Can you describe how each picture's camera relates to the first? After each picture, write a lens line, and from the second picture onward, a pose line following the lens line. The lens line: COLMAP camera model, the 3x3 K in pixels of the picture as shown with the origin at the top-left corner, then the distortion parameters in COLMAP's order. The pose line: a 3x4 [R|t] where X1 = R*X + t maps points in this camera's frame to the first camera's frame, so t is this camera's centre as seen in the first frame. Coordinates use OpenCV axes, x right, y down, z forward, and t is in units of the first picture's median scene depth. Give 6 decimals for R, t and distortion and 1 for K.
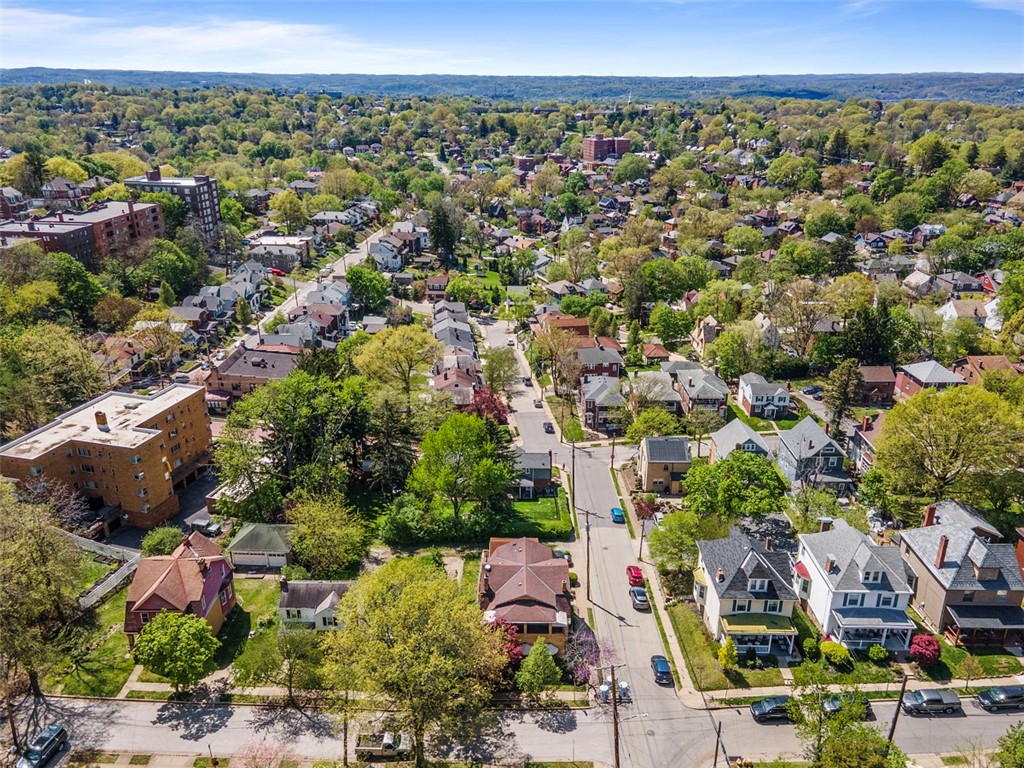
lens RADIAL K [[749.3, 0, 501.5], [0, 749.3, 384.7], [0, 0, 1]] dist [0.001805, 0.067807]
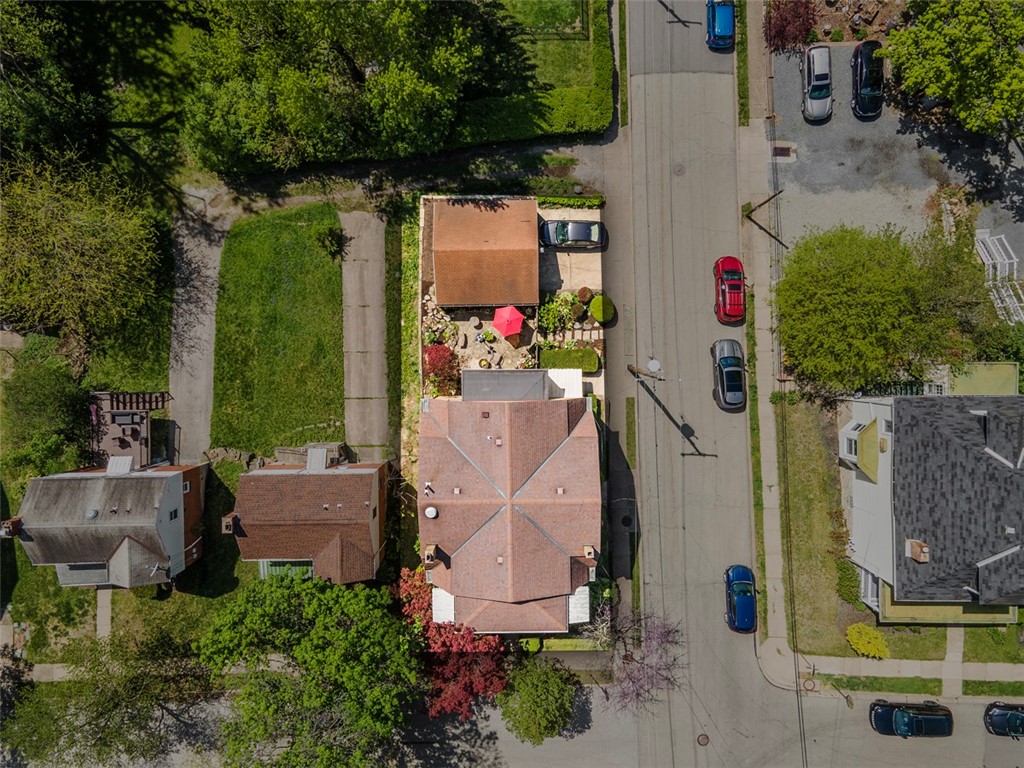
lens RADIAL K [[749.3, 0, 501.5], [0, 749.3, 384.7], [0, 0, 1]] dist [0.001805, 0.067807]
pose [[0.999437, -0.033014, 0.006007, 0.018227], [0.006144, 0.356019, 0.934459, -0.173767], [-0.032989, -0.933895, 0.356021, 0.690346]]
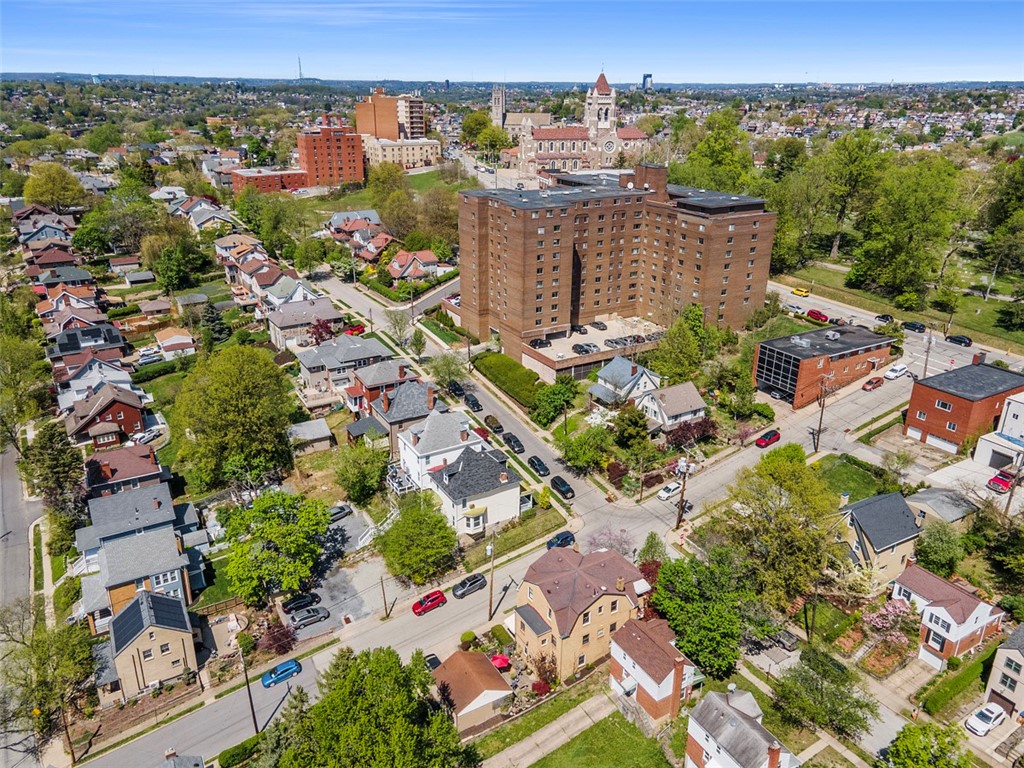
lens RADIAL K [[749.3, 0, 501.5], [0, 749.3, 384.7], [0, 0, 1]] dist [0.001805, 0.067807]
pose [[-0.515648, -0.317838, 0.795667, -0.490666], [0.321589, 0.788958, 0.523570, -0.396219], [-0.794158, 0.525856, -0.304612, 0.964664]]
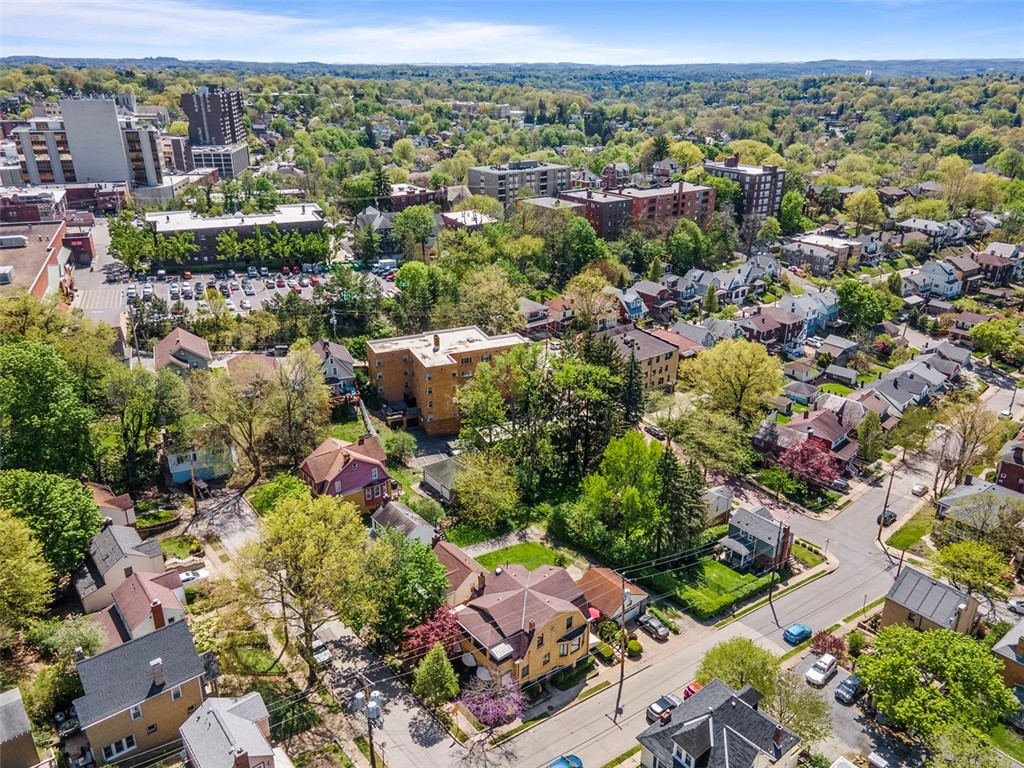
lens RADIAL K [[749.3, 0, 501.5], [0, 749.3, 384.7], [0, 0, 1]] dist [0.001805, 0.067807]
pose [[0.638755, 0.298842, -0.709004, 0.461217], [-0.290784, 0.946909, 0.137145, -0.091866], [0.712346, 0.118565, 0.691741, 0.230084]]
